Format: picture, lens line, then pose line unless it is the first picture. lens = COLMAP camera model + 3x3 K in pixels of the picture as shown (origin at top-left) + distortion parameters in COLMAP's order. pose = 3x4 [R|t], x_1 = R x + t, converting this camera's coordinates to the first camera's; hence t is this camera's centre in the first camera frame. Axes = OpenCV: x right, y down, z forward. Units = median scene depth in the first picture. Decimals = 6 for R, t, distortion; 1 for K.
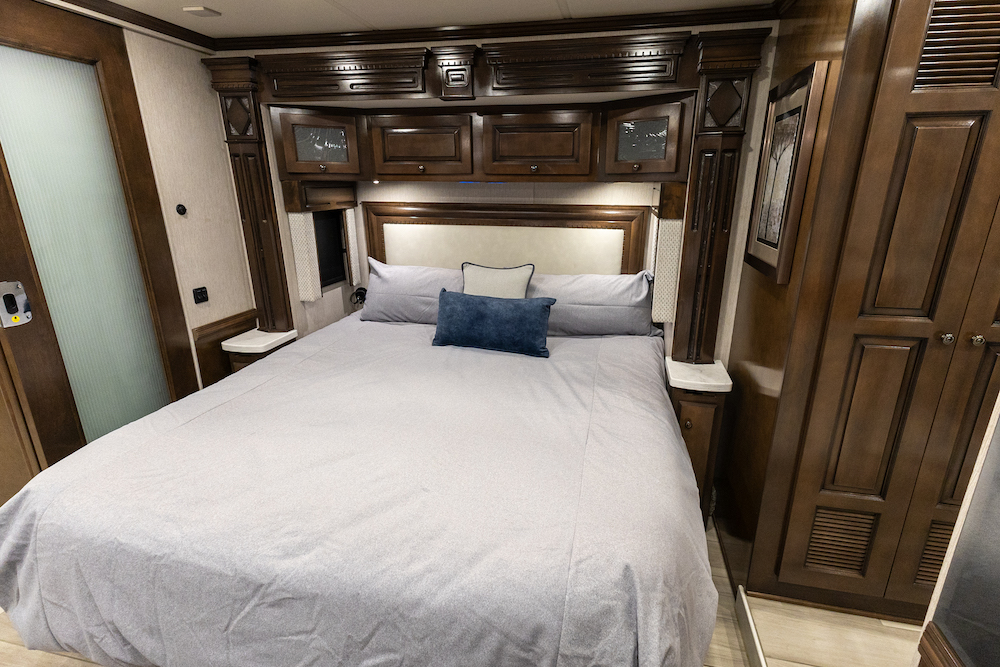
lens RADIAL K [[479.5, 0, 508.4], [0, 479.5, 335.4], [0, 0, 1]] dist [0.024352, -0.001972]
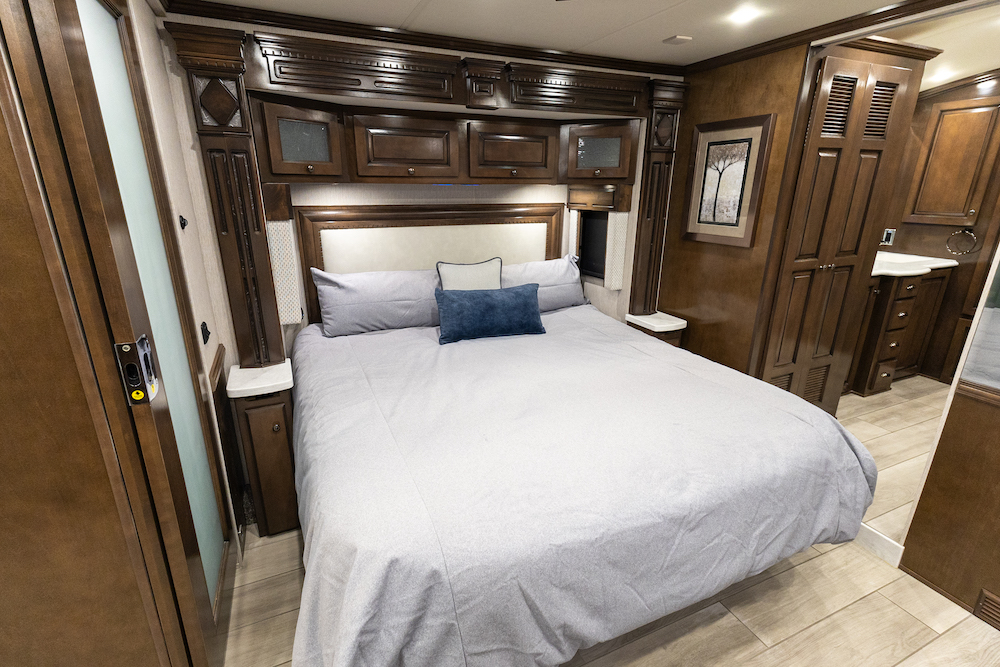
lens RADIAL K [[463.2, 0, 496.9], [0, 463.2, 335.9], [0, 0, 1]] dist [0.010905, 0.001150]
pose [[0.809429, -0.182315, 0.558199, -0.624897], [0.178382, 0.982002, 0.062067, -0.037637], [-0.559469, 0.049334, 0.827382, 0.118537]]
